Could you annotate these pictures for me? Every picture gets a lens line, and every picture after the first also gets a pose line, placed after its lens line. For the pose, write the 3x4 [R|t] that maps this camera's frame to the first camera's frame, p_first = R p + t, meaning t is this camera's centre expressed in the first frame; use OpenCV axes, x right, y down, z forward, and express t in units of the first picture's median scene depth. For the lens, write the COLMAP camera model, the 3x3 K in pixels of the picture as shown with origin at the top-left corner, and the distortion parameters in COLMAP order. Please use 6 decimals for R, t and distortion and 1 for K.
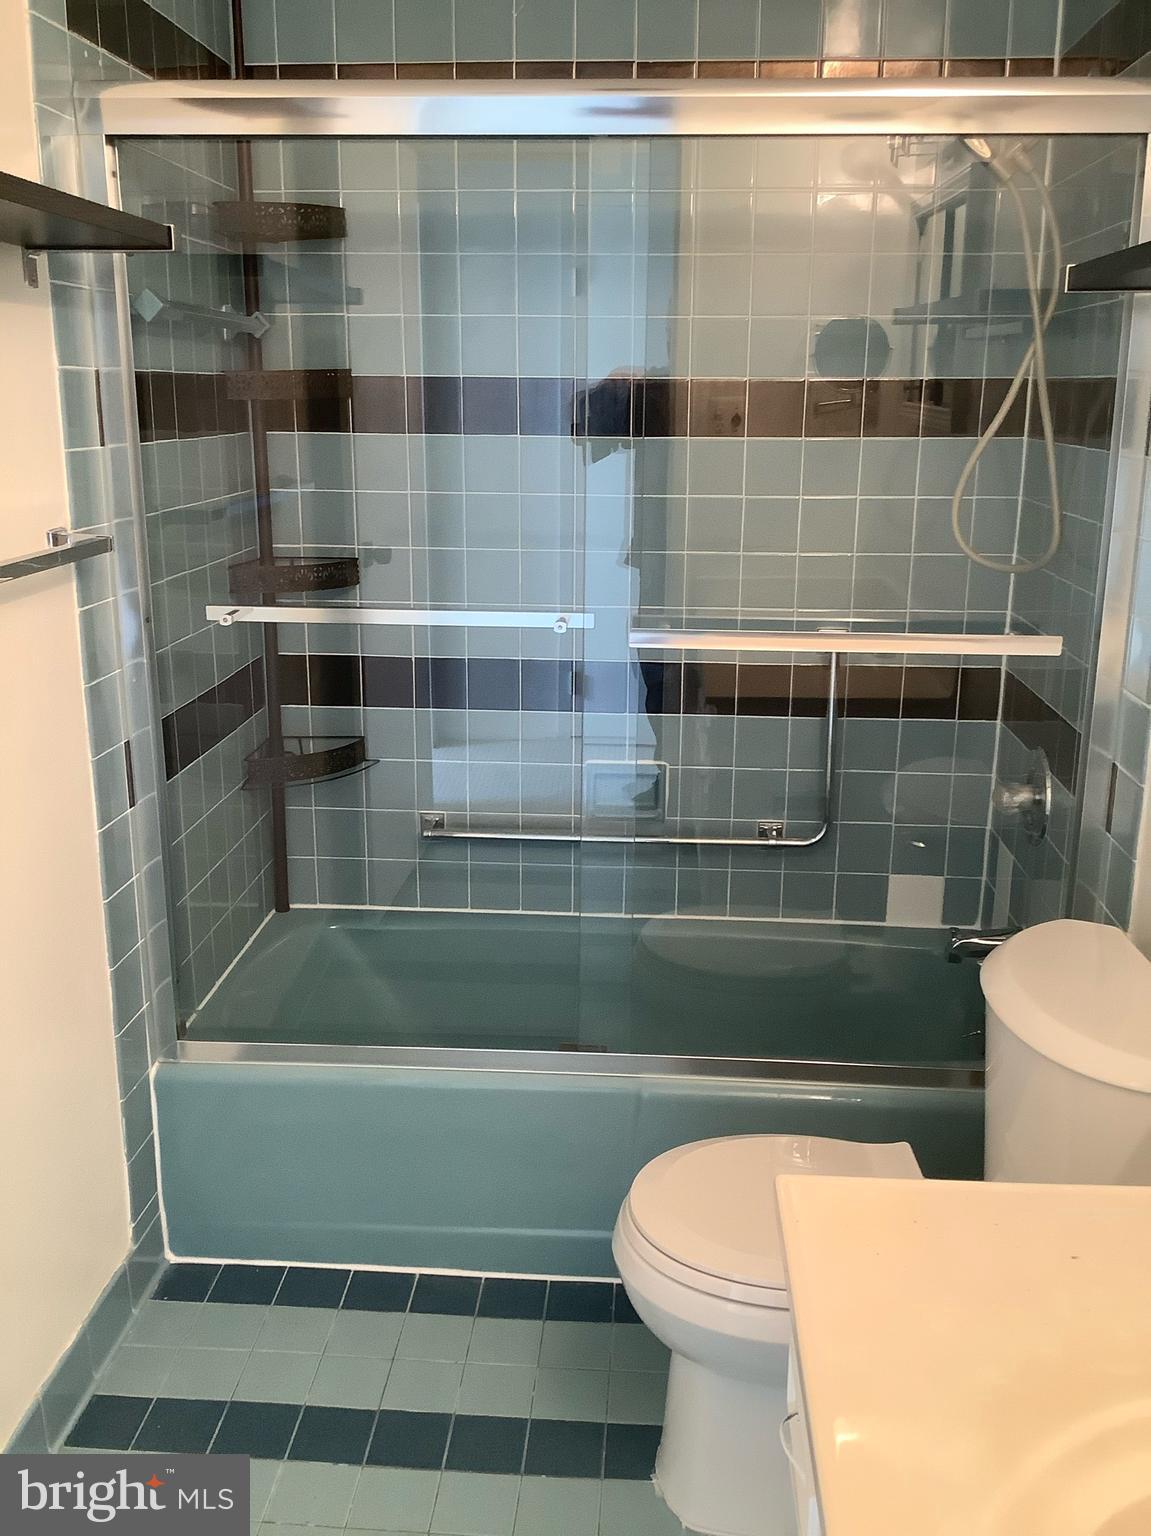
lens RADIAL K [[1401.5, 0, 574.3], [0, 1401.5, 764.9], [0, 0, 1]] dist [0.028648, 0.000000]
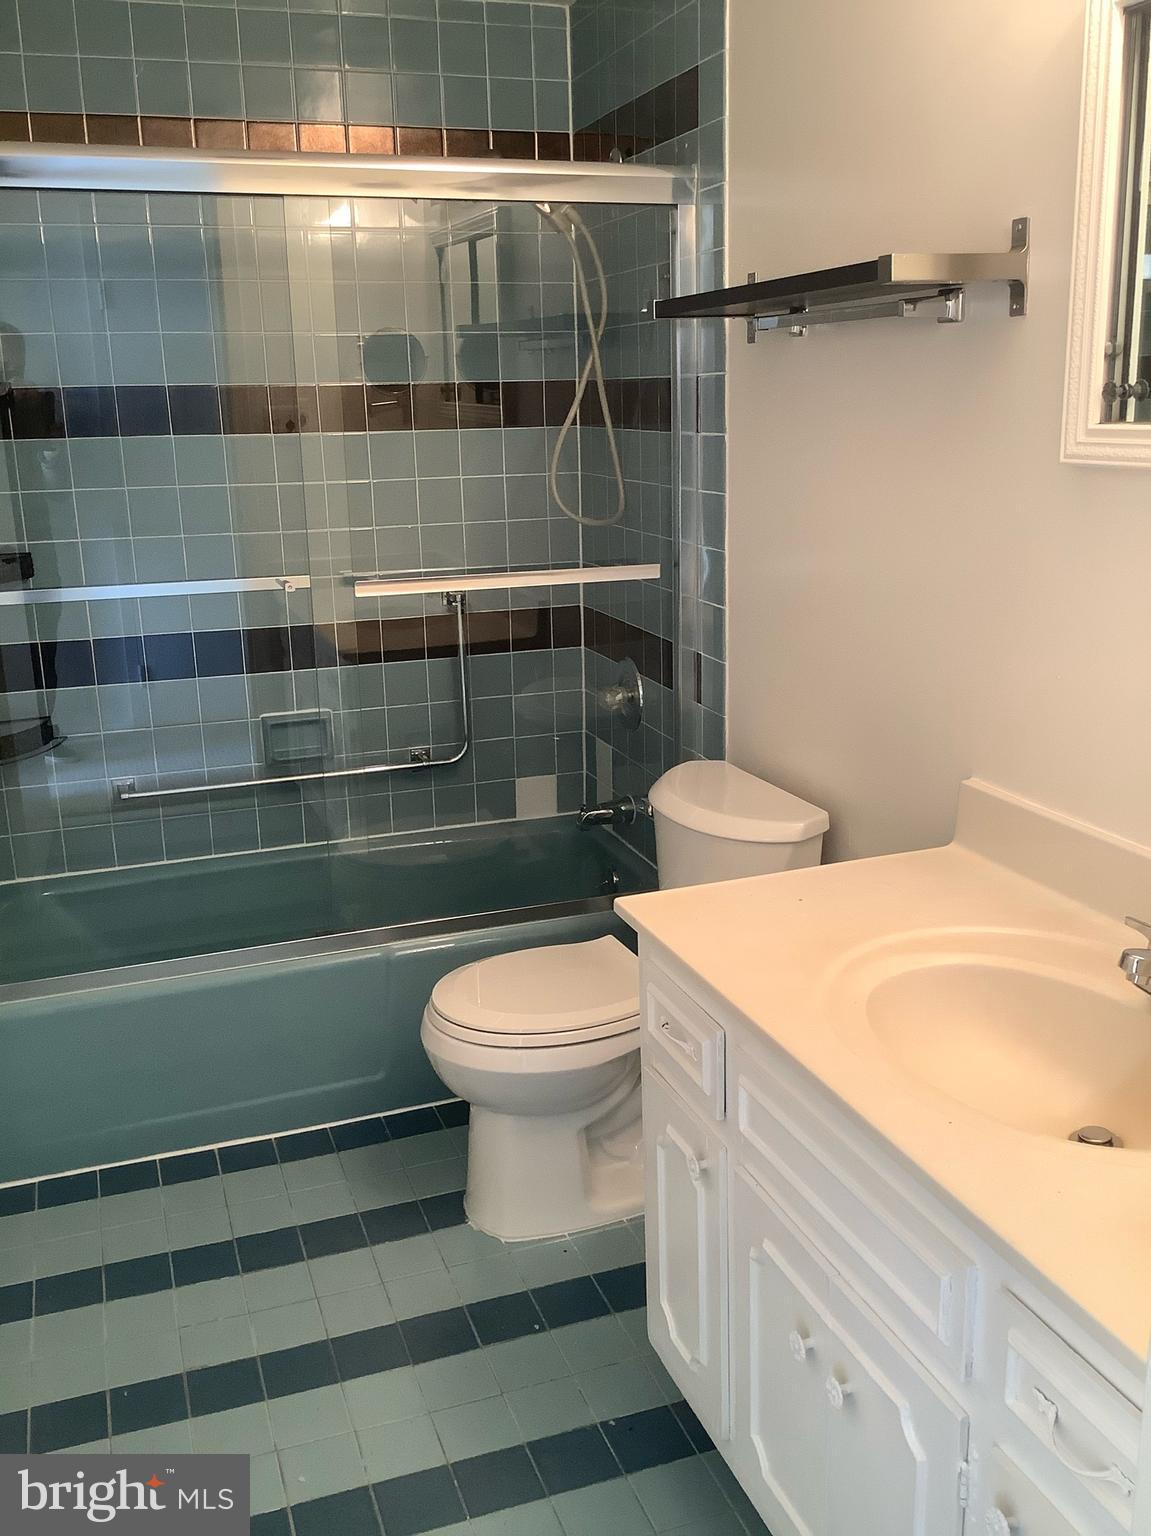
lens RADIAL K [[1401.5, 0, 571.2], [0, 1401.5, 757.5], [0, 0, 1]] dist [0.028648, 0.000000]
pose [[0.919567, -0.126712, 0.371943, -0.198176], [0.129320, 0.991439, 0.018037, 0.045040], [-0.371044, 0.031513, 0.928080, -0.181778]]
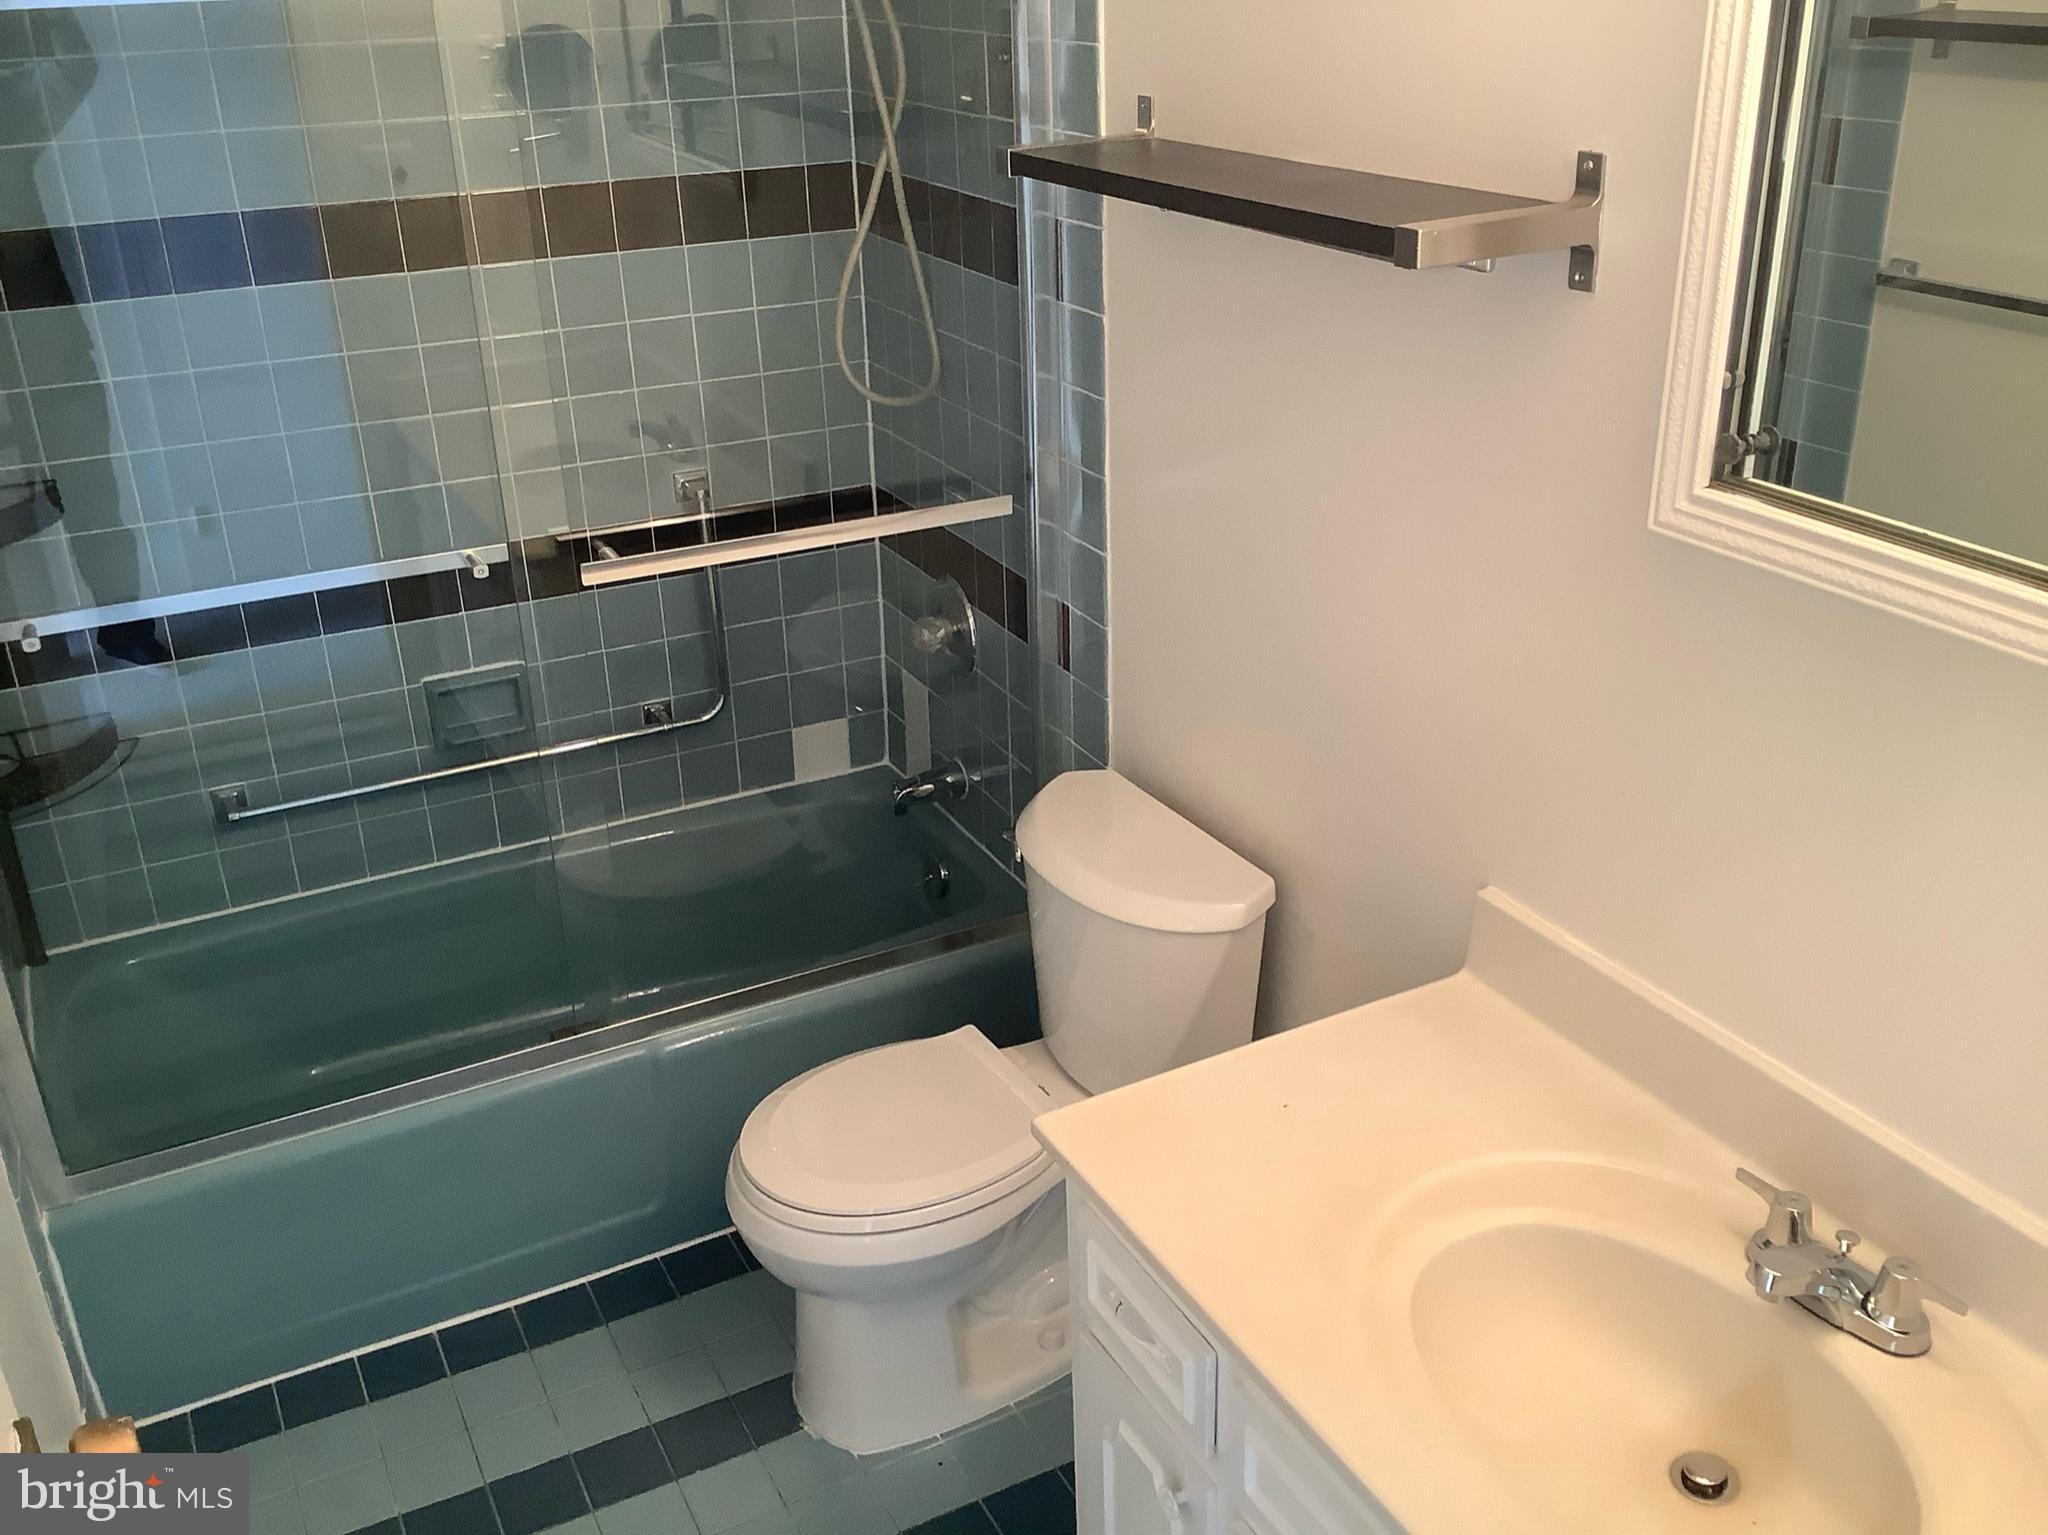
lens RADIAL K [[1868.7, 0, 1025.1], [0, 1868.7, 762.8], [0, 0, 1]] dist [0.028648, 0.000000]
pose [[0.855366, -0.239944, 0.459103, -0.207640], [0.159278, 0.965146, 0.207664, -0.129256], [-0.492929, -0.104503, 0.863771, -0.108423]]
